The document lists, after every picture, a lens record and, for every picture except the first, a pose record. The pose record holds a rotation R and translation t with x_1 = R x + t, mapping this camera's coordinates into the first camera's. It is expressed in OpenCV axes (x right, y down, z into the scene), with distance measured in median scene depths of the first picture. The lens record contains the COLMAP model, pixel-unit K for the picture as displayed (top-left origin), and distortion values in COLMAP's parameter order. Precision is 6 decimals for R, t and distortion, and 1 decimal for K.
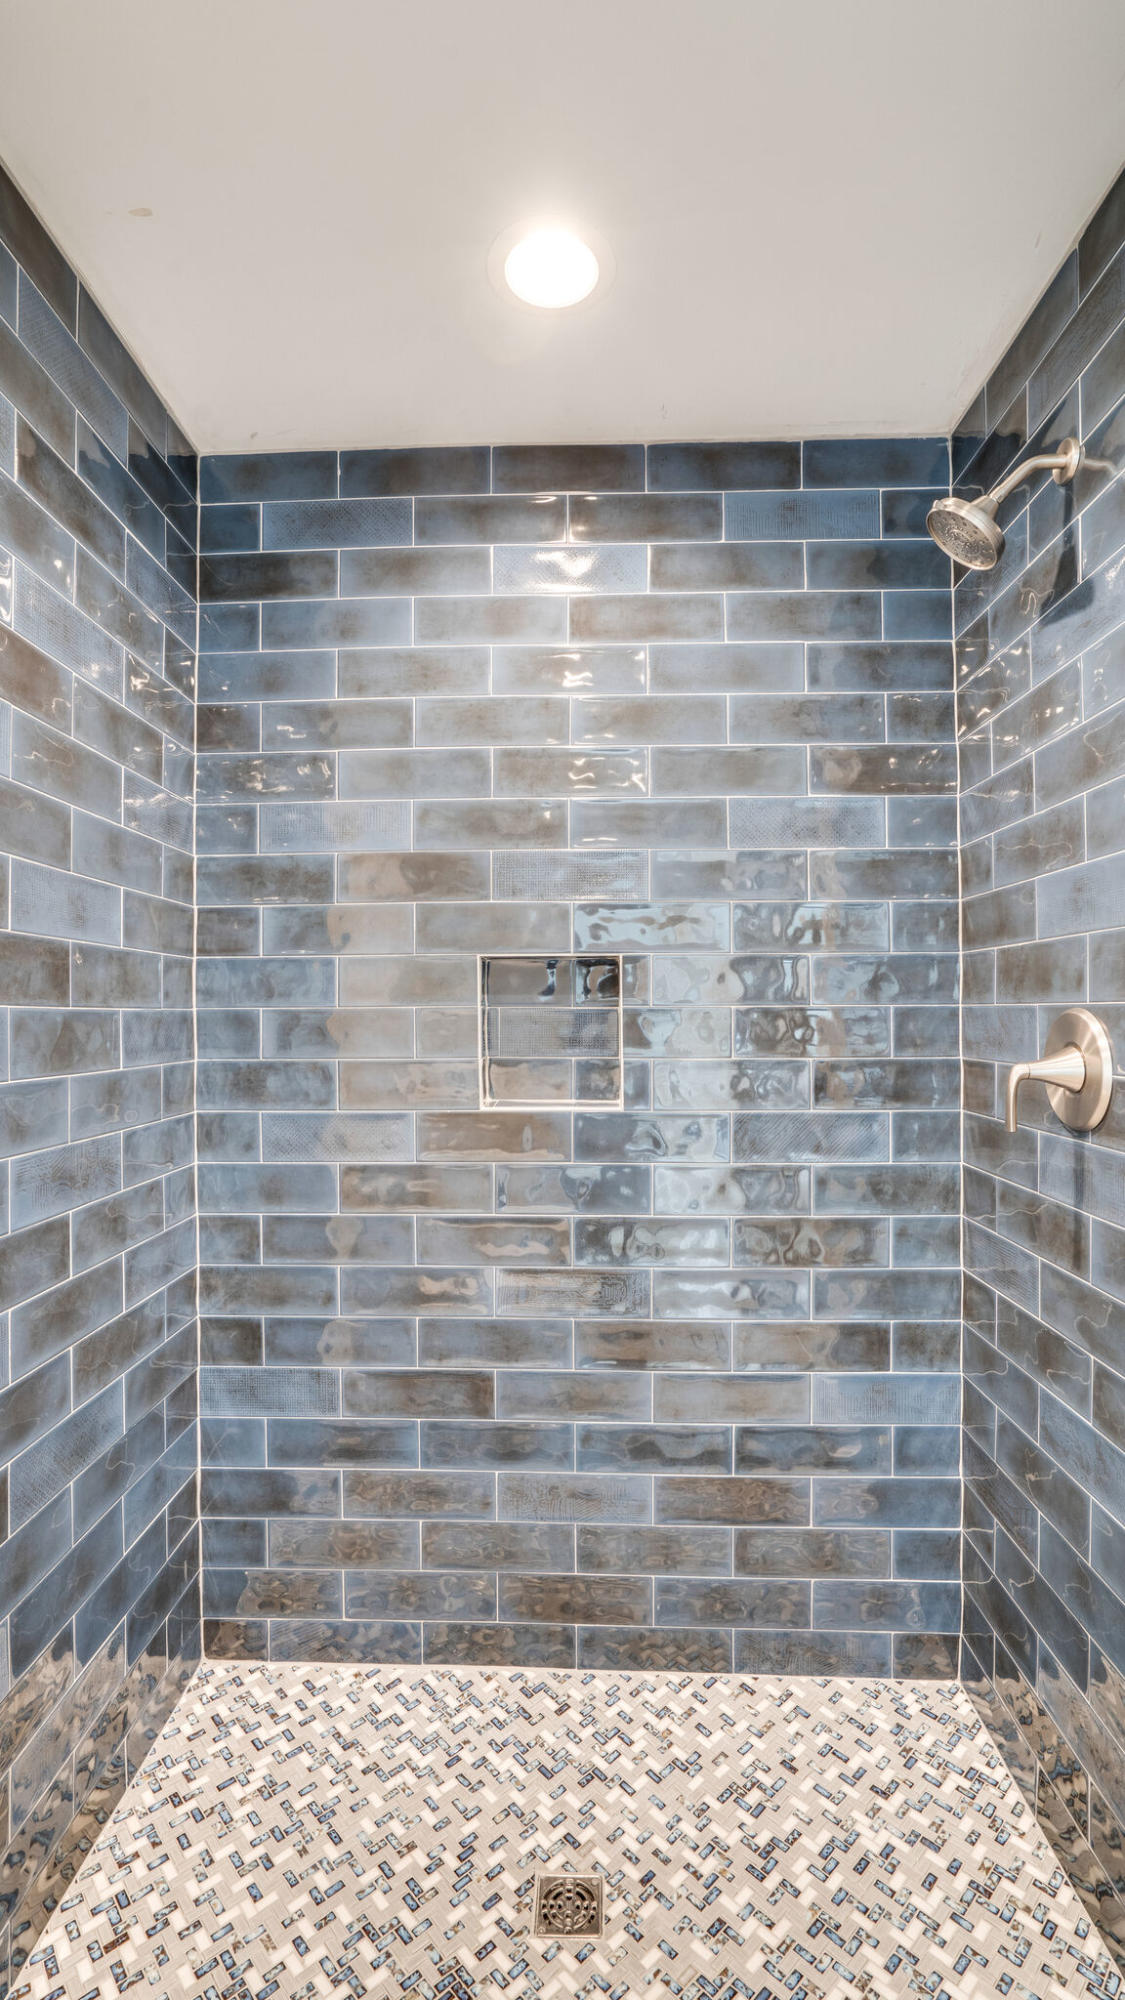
lens RADIAL K [[947.7, 0, 562.5], [0, 947.7, 1000.0], [0, 0, 1]] dist [-0.046746, 0.001292]
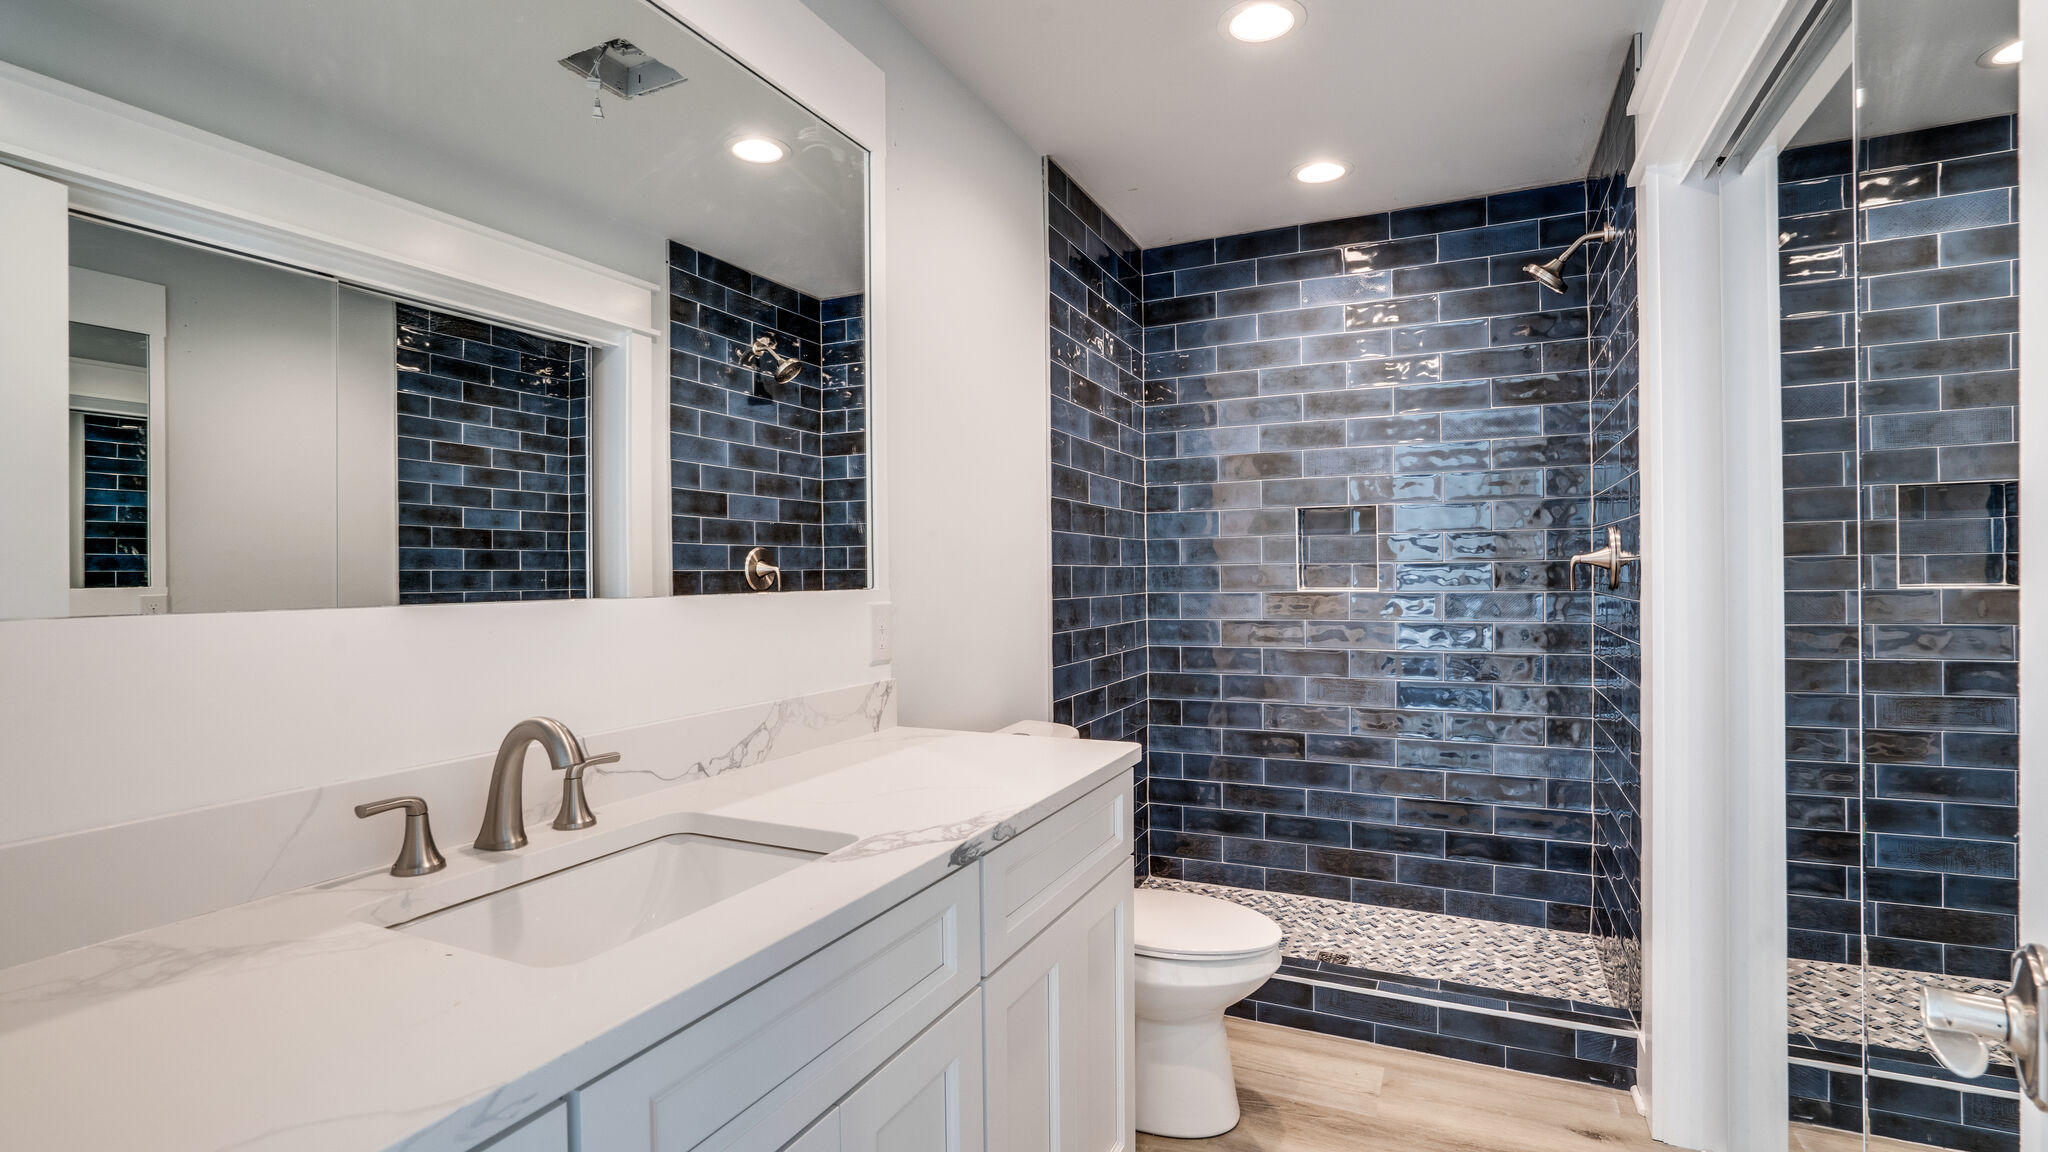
lens RADIAL K [[955.0, 0, 1023.9], [0, 955.0, 578.6], [0, 0, 1]] dist [-0.050992, 0.023880]
pose [[0.919010, -0.003475, -0.394218, 0.154754], [0.011595, 0.999767, 0.018216, 0.051580], [0.394063, -0.021311, 0.918836, -0.917815]]
